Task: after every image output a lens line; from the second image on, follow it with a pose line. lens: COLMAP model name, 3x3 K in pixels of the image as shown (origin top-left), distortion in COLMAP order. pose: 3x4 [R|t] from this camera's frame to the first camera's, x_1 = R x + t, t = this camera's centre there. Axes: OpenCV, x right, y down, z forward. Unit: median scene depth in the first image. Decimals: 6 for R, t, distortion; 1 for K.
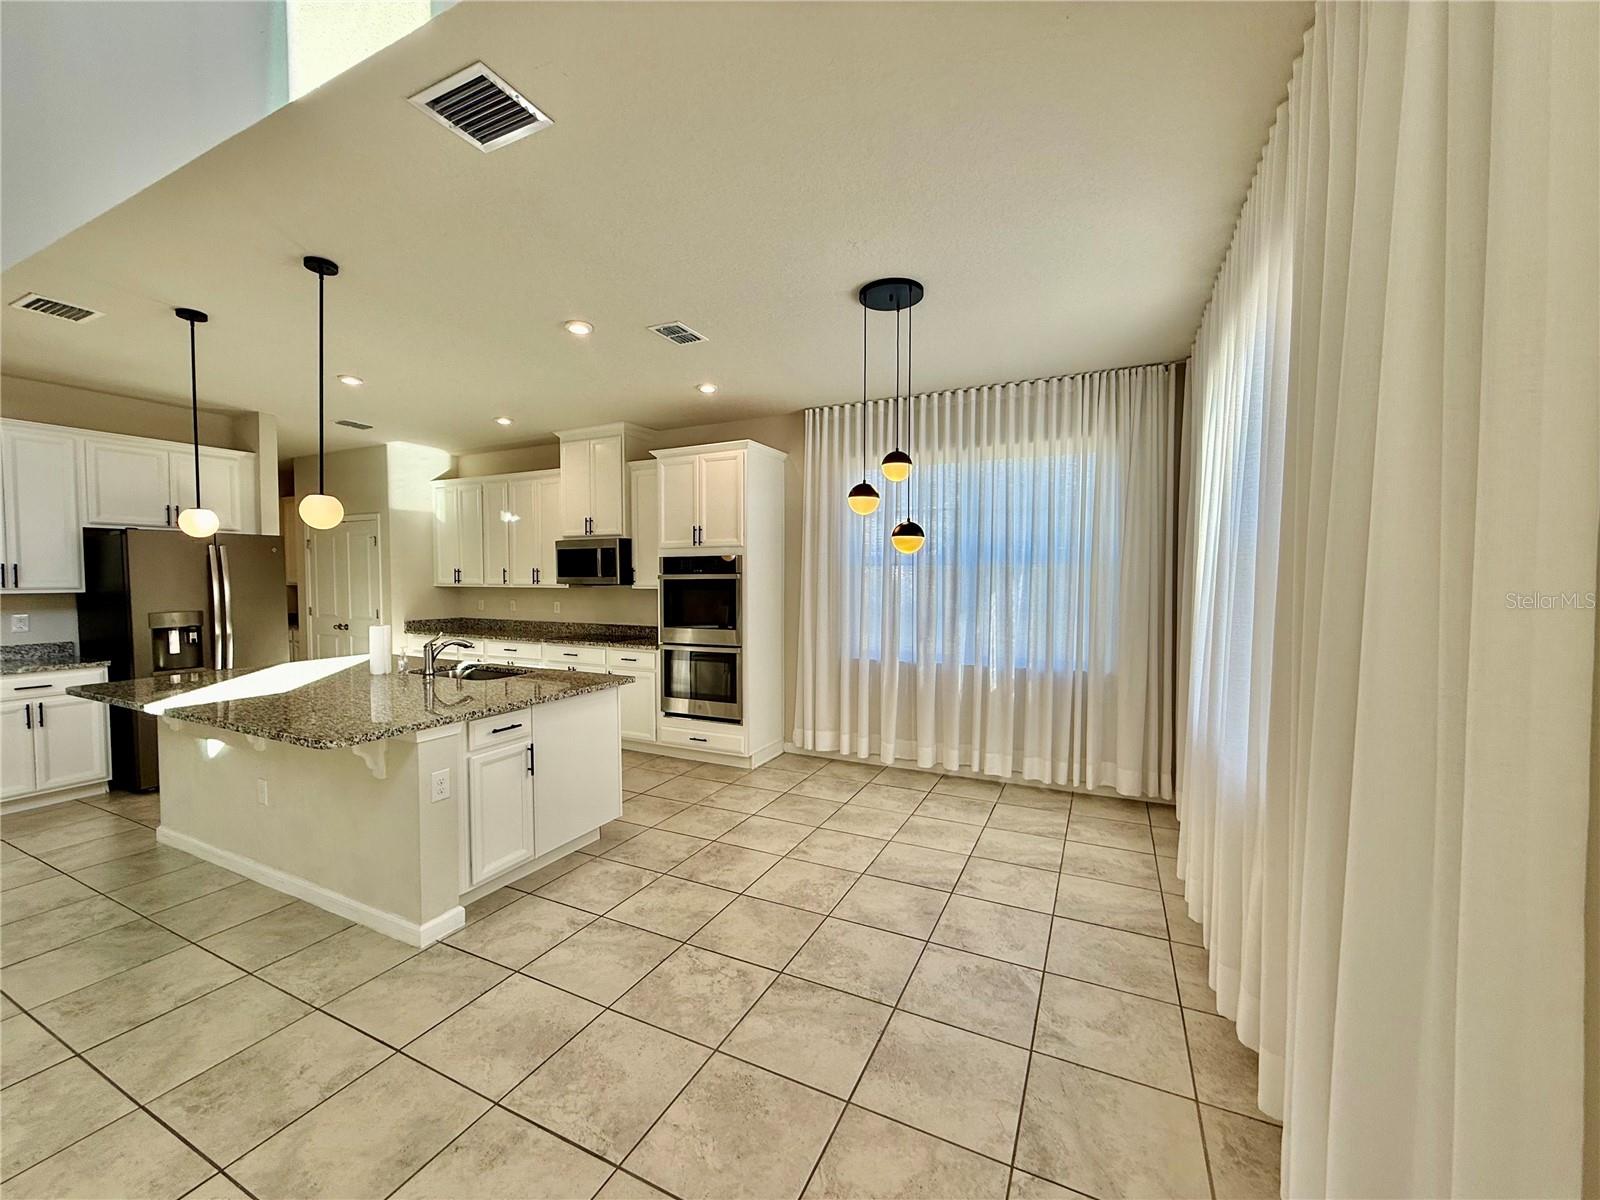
lens RADIAL K [[637.8, 0, 795.8], [0, 637.8, 599.8], [0, 0, 1]] dist [-0.000935, 0.000391]
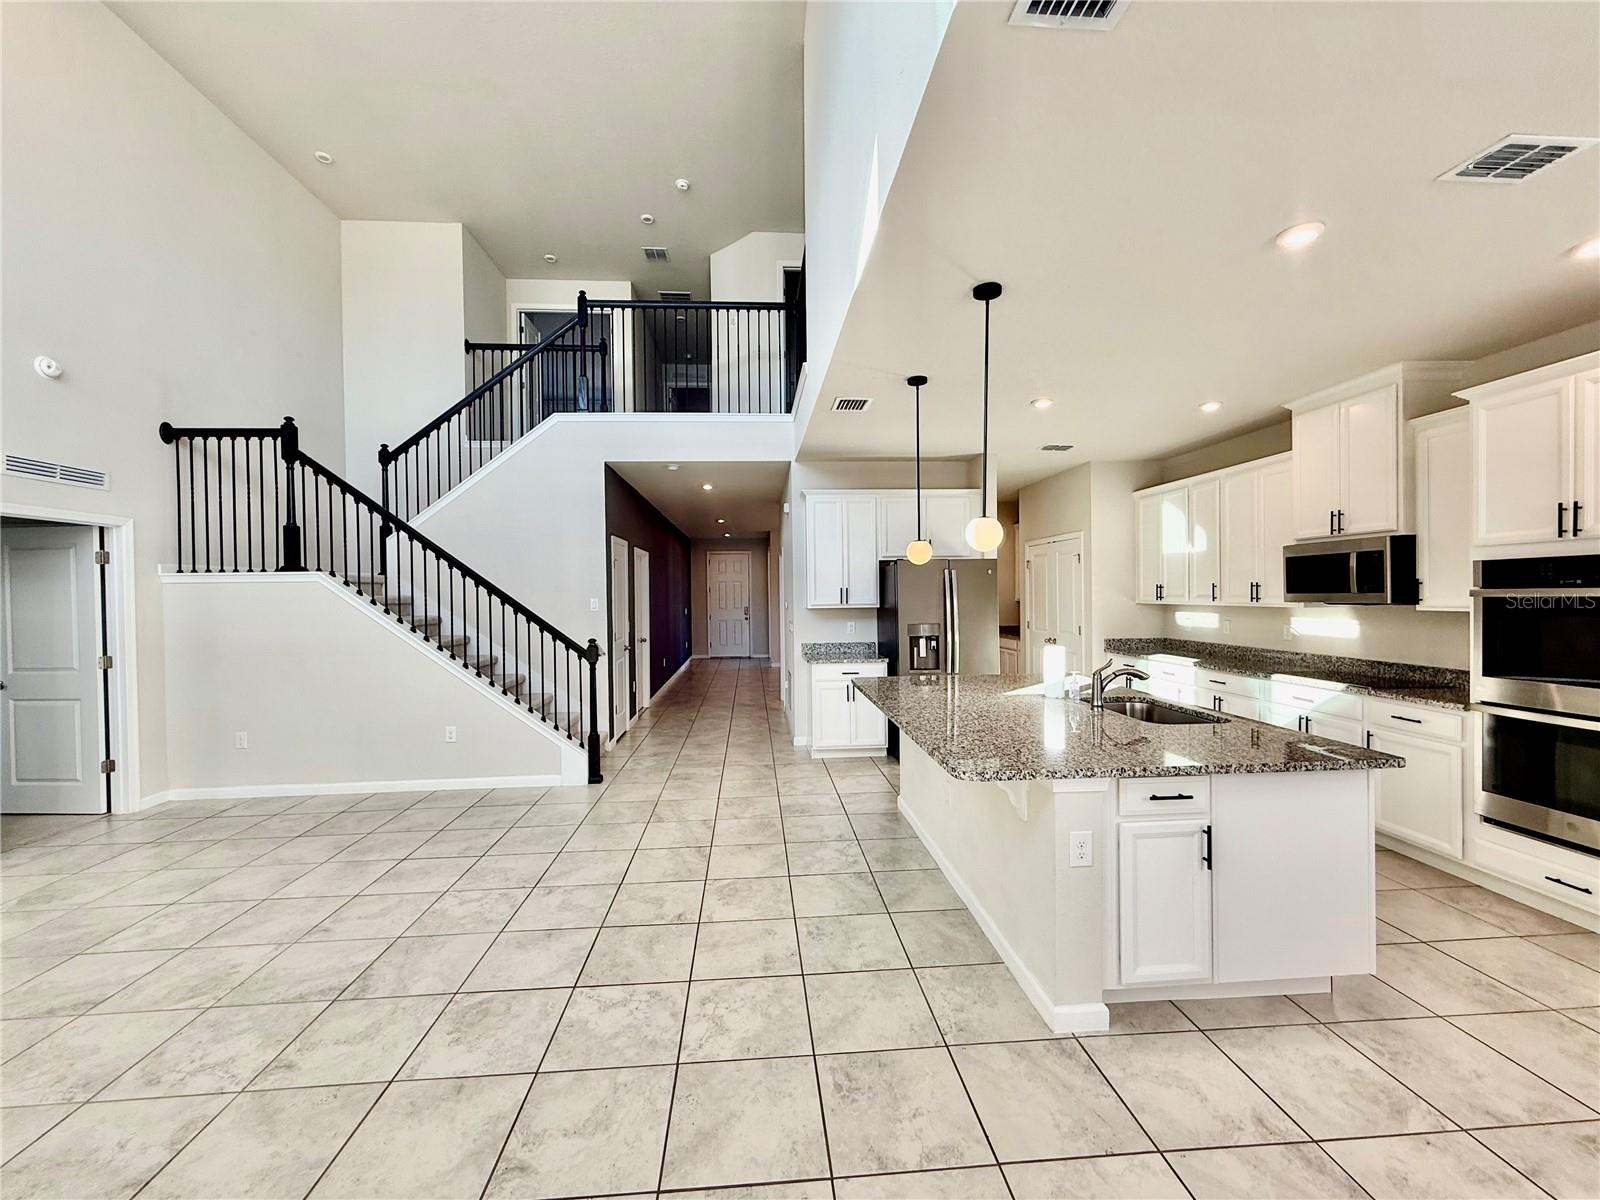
lens RADIAL K [[637.8, 0, 795.8], [0, 637.8, 599.8], [0, 0, 1]] dist [-0.000935, 0.000391]
pose [[0.504063, 0.002640, -0.863663, -0.014751], [-0.020567, 0.999748, -0.008947, -0.012131], [0.863422, 0.022273, 0.503990, 0.150436]]
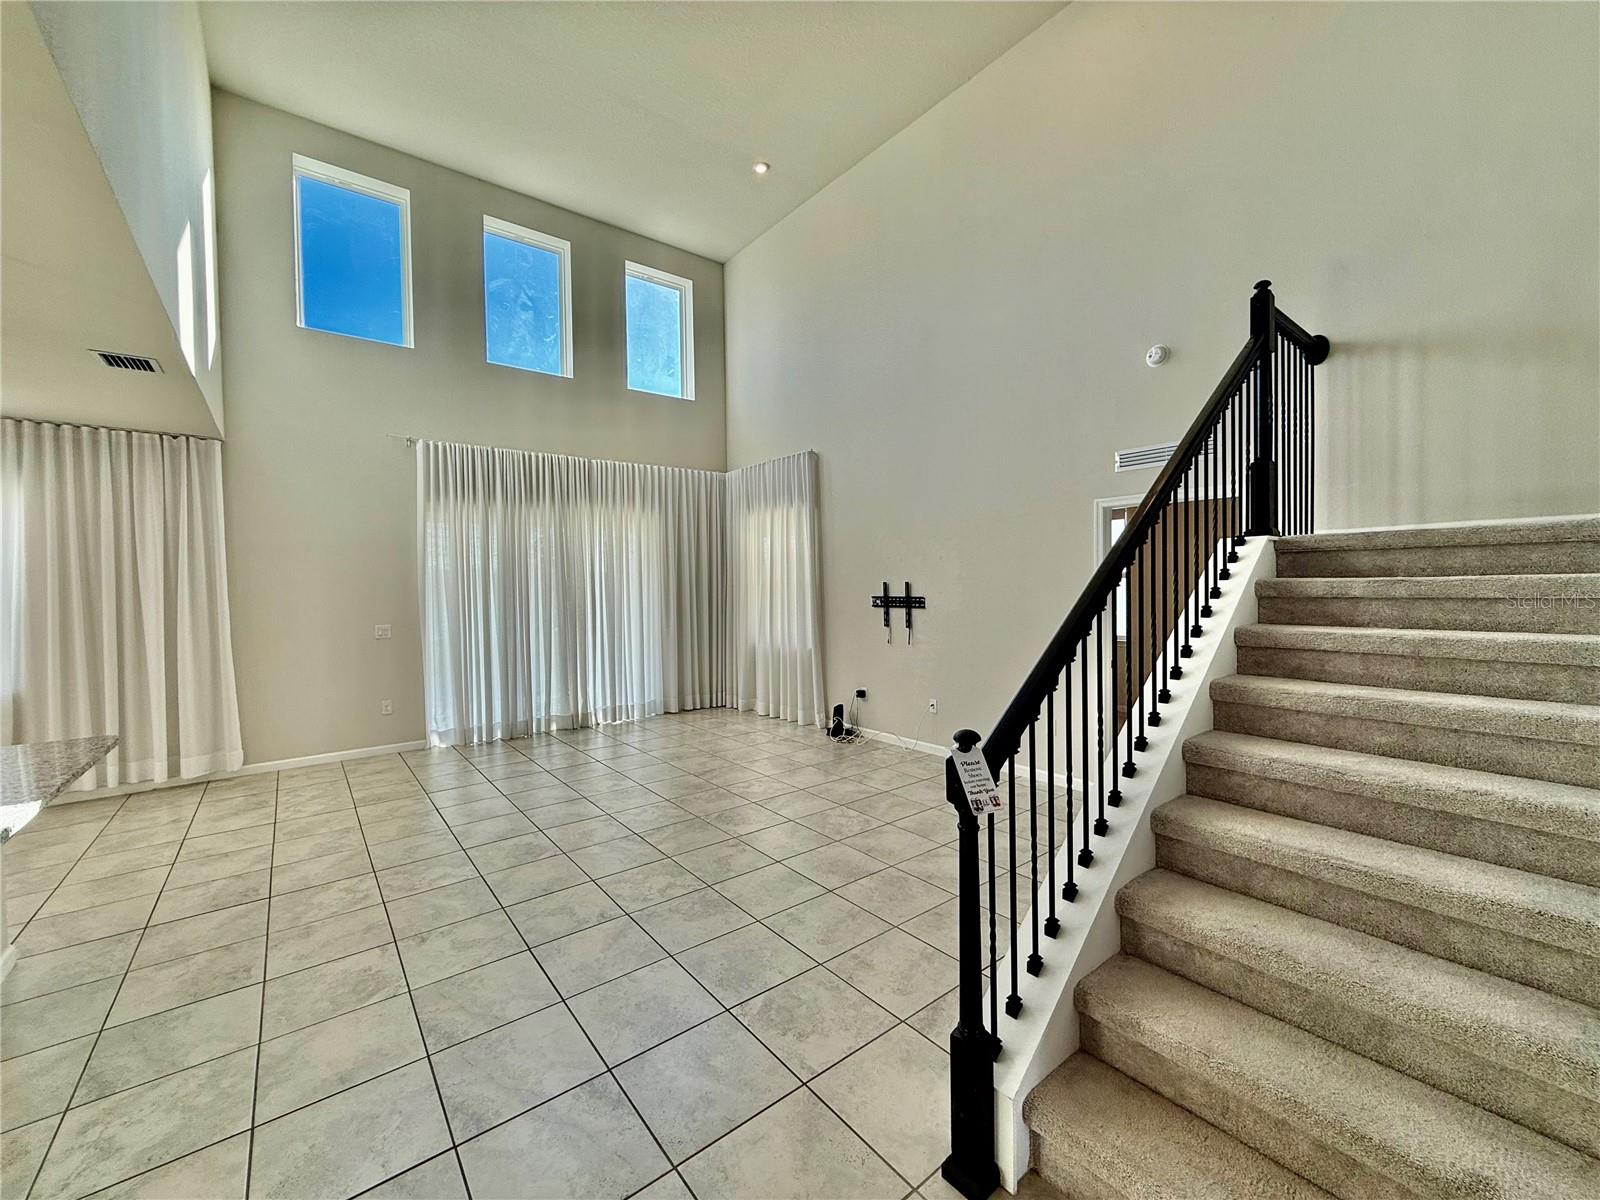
lens RADIAL K [[637.8, 0, 795.8], [0, 637.8, 599.8], [0, 0, 1]] dist [-0.000935, 0.000391]
pose [[-0.902933, 0.002813, 0.429773, -1.303539], [0.031568, 0.997712, 0.059792, -0.044748], [-0.428621, 0.067555, -0.900955, 0.799540]]
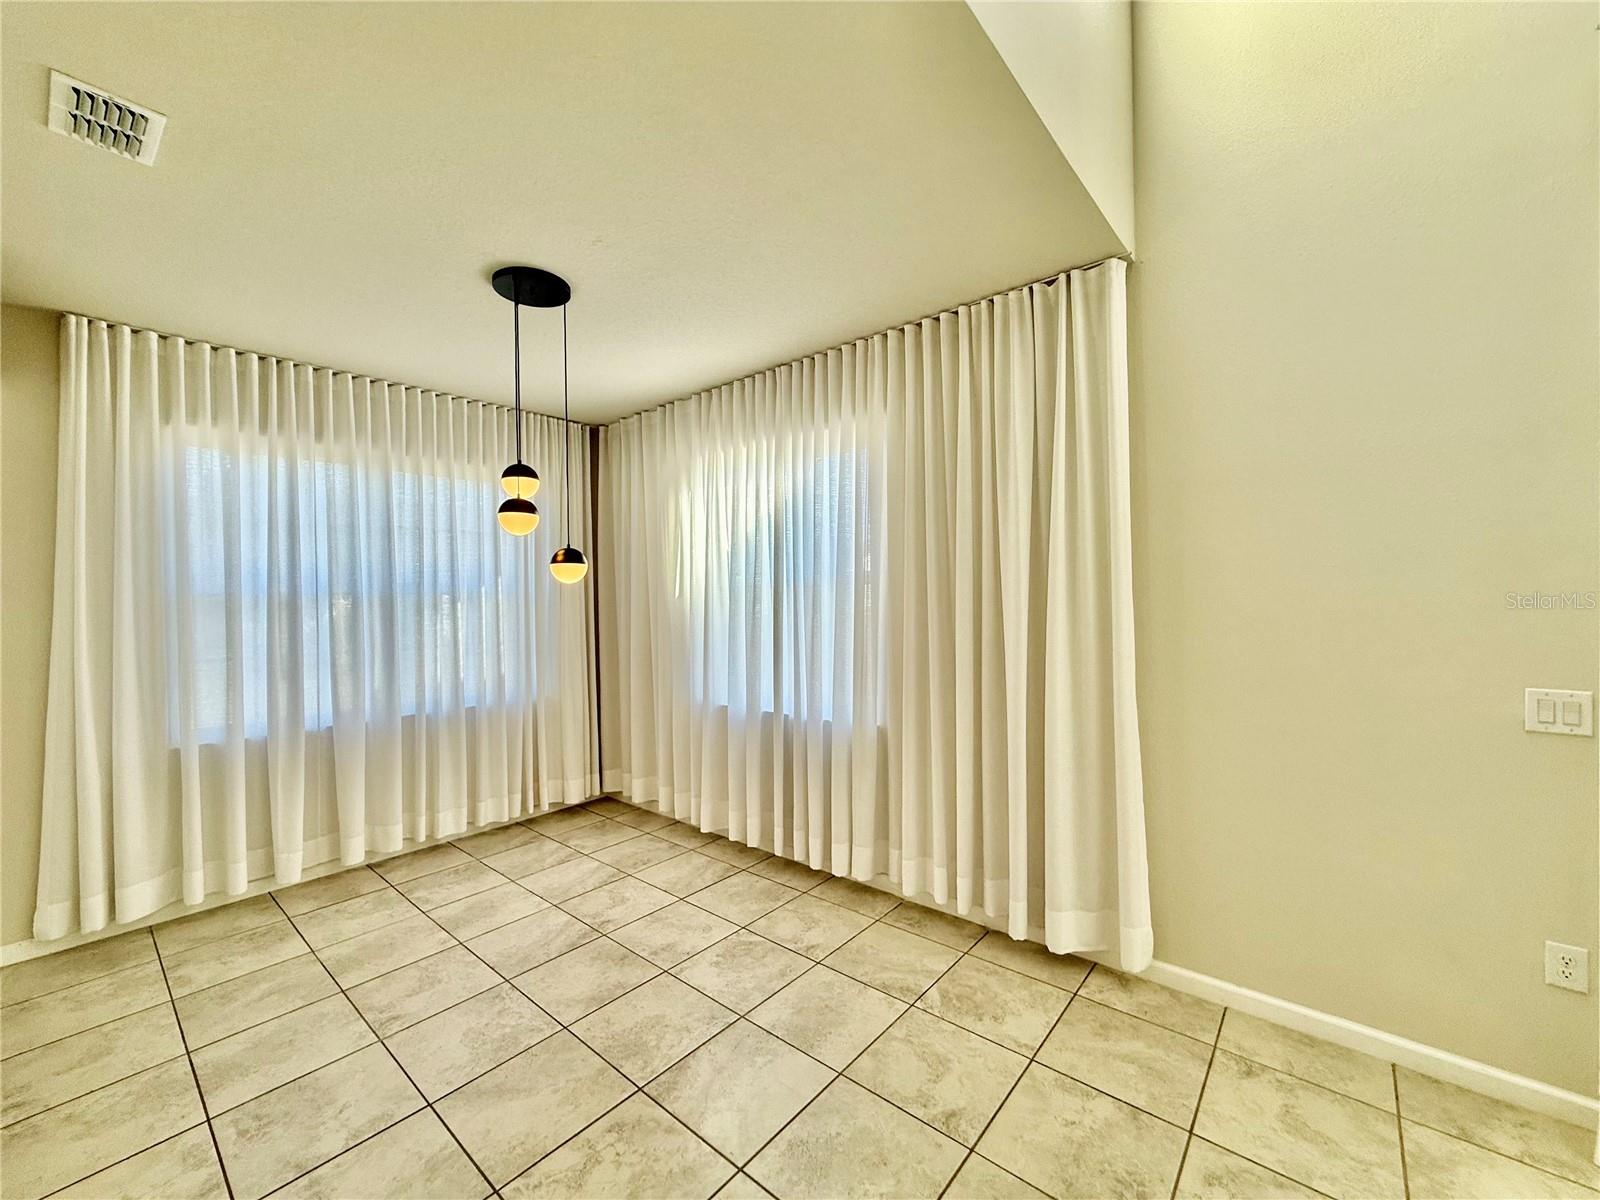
lens RADIAL K [[637.8, 0, 795.8], [0, 637.8, 599.8], [0, 0, 1]] dist [-0.000935, 0.000391]
pose [[0.252036, -0.008085, 0.967684, -0.424066], [0.054104, 0.998519, -0.005748, -0.017354], [-0.966204, 0.053804, 0.252100, 0.312734]]
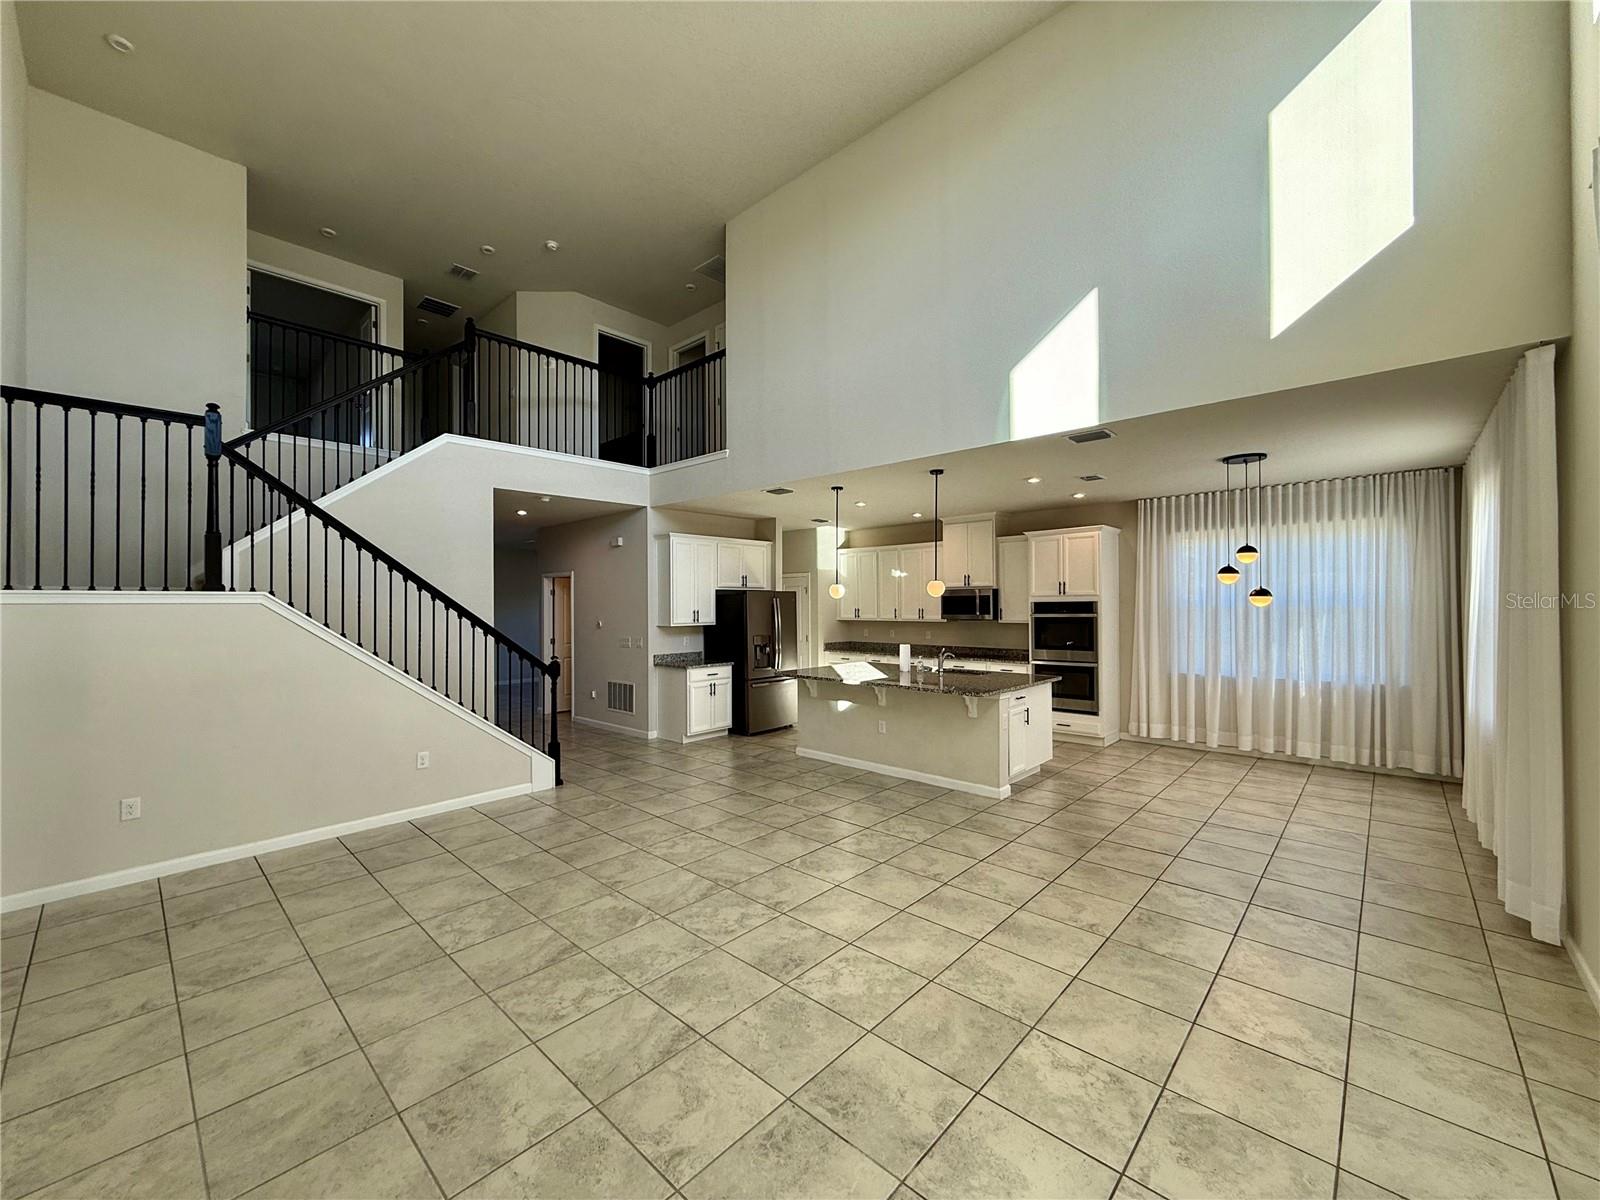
lens RADIAL K [[637.8, 0, 795.8], [0, 637.8, 599.8], [0, 0, 1]] dist [-0.000935, 0.000391]
pose [[0.956628, -0.007526, -0.291214, -0.362750], [-0.005352, 0.999043, -0.043402, -0.004848], [0.291262, 0.043079, 0.955673, -0.706596]]
